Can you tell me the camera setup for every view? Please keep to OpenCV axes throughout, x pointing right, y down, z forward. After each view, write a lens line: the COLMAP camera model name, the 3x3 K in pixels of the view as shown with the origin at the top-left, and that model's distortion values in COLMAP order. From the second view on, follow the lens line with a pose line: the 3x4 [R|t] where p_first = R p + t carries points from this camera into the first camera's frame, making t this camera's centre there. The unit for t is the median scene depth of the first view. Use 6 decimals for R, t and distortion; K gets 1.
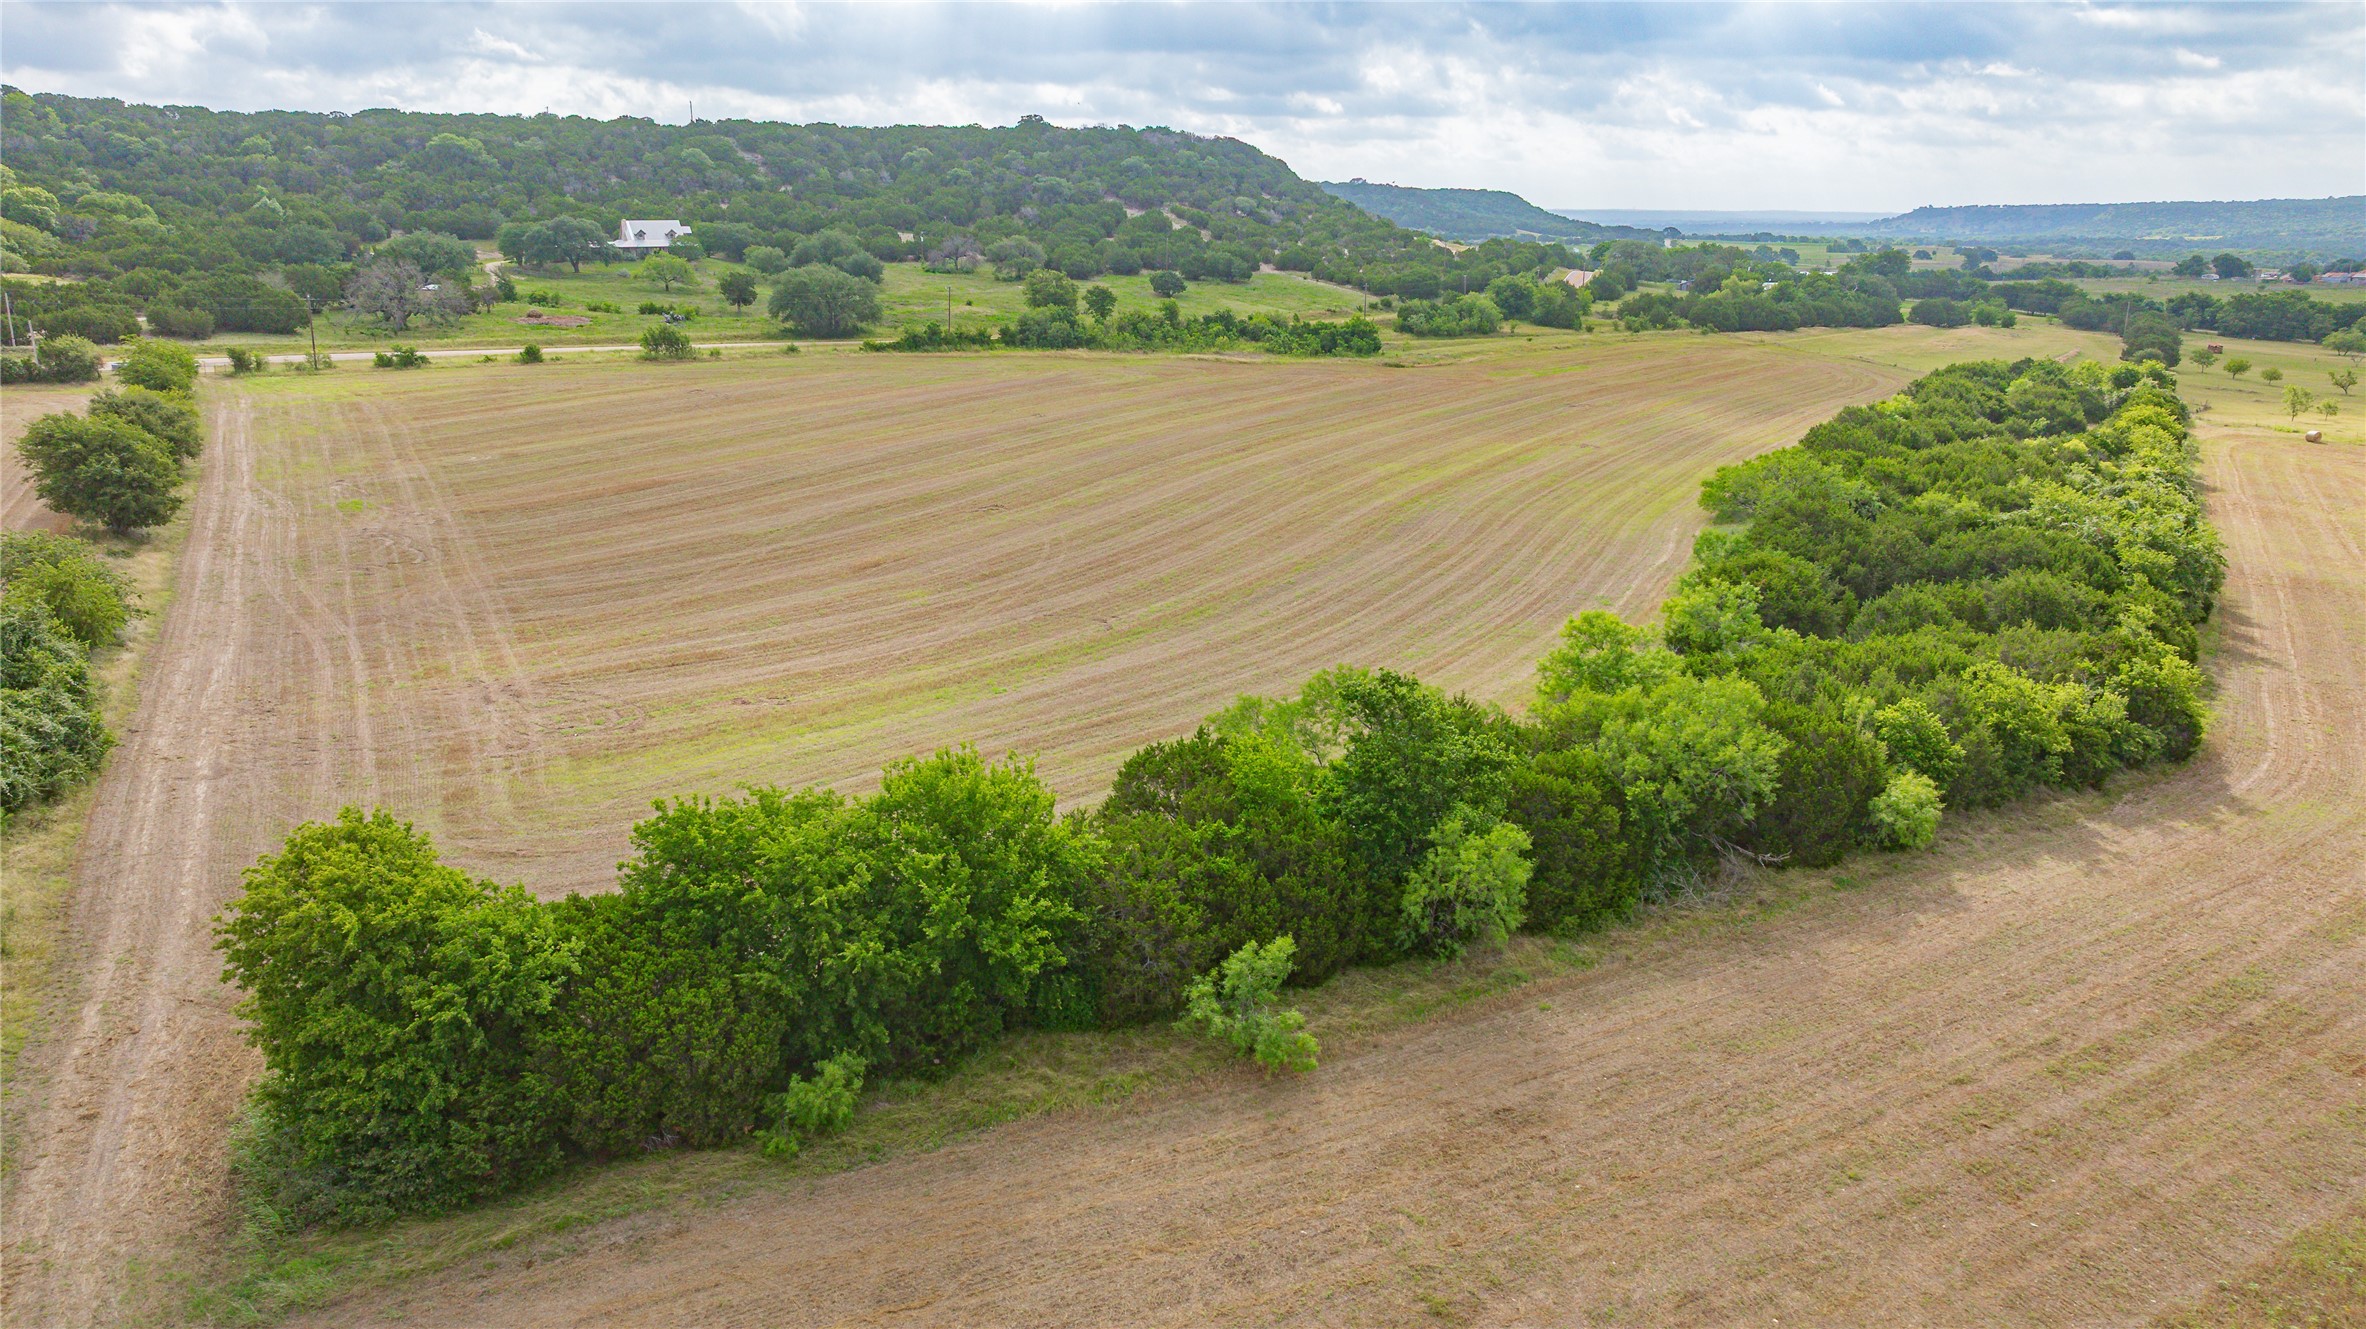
lens RADIAL K [[1660.2, 0, 1186.3], [0, 1660.2, 669.2], [0, 0, 1]] dist [-0.036480, 0.038588]
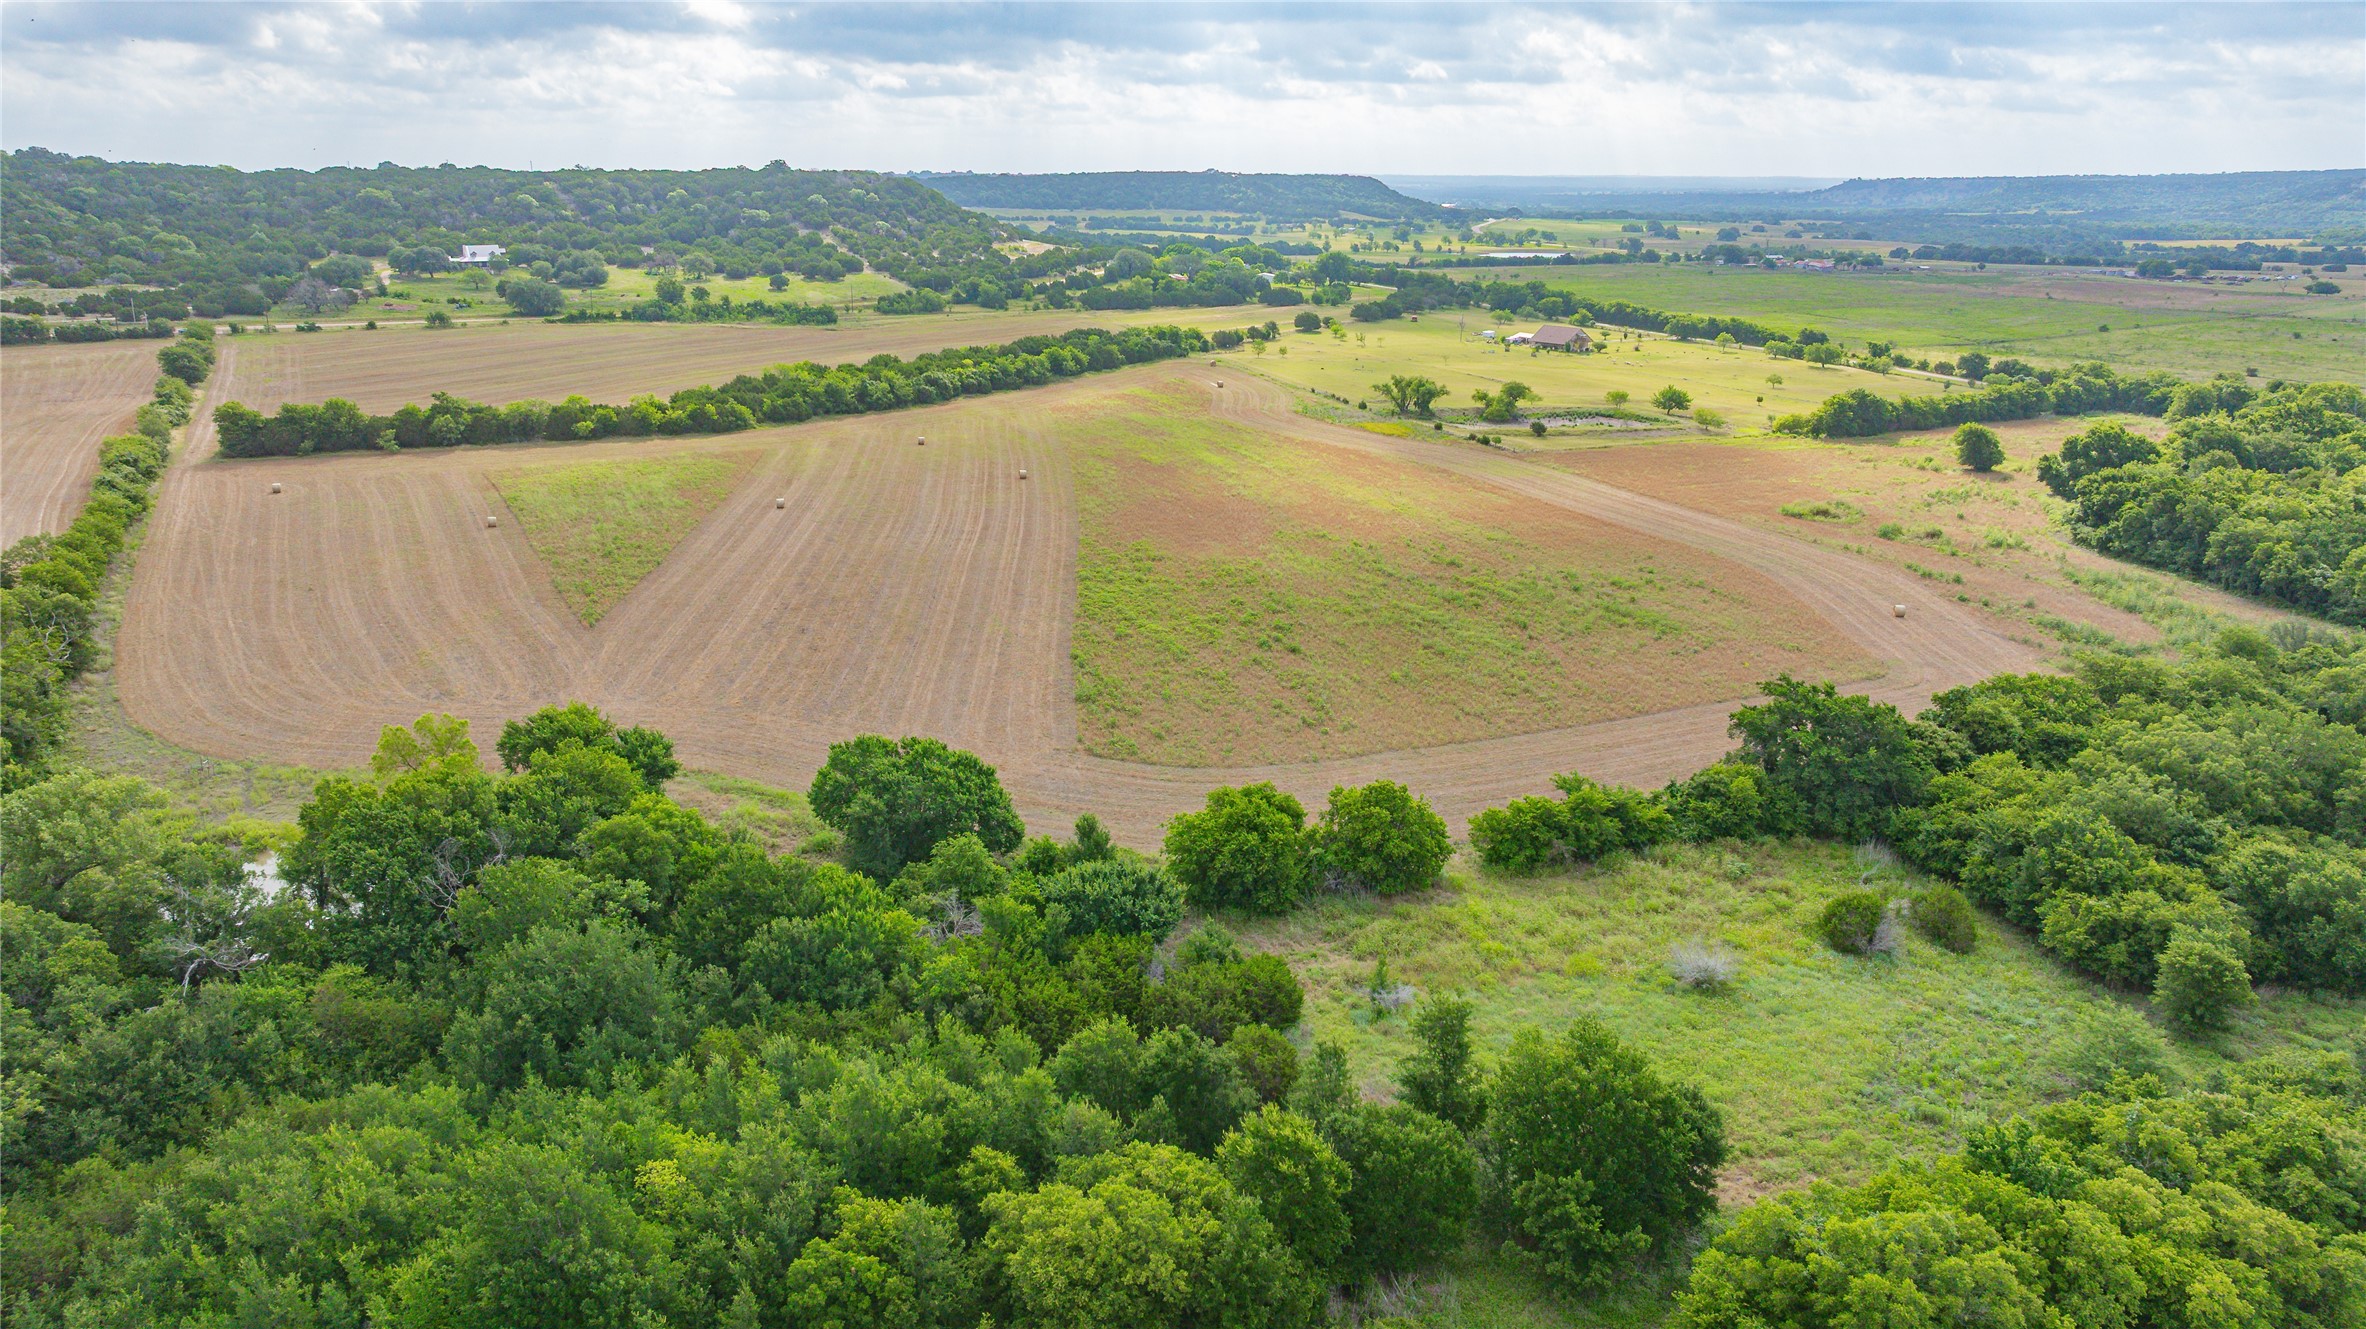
lens RADIAL K [[1660.2, 0, 1195.2], [0, 1660.2, 675.1], [0, 0, 1]] dist [-0.036480, 0.038588]
pose [[0.999911, 0.003667, -0.012823, 0.471240], [-0.003352, 0.999696, 0.024438, 0.139360], [0.012908, -0.024393, 0.999619, -0.762625]]
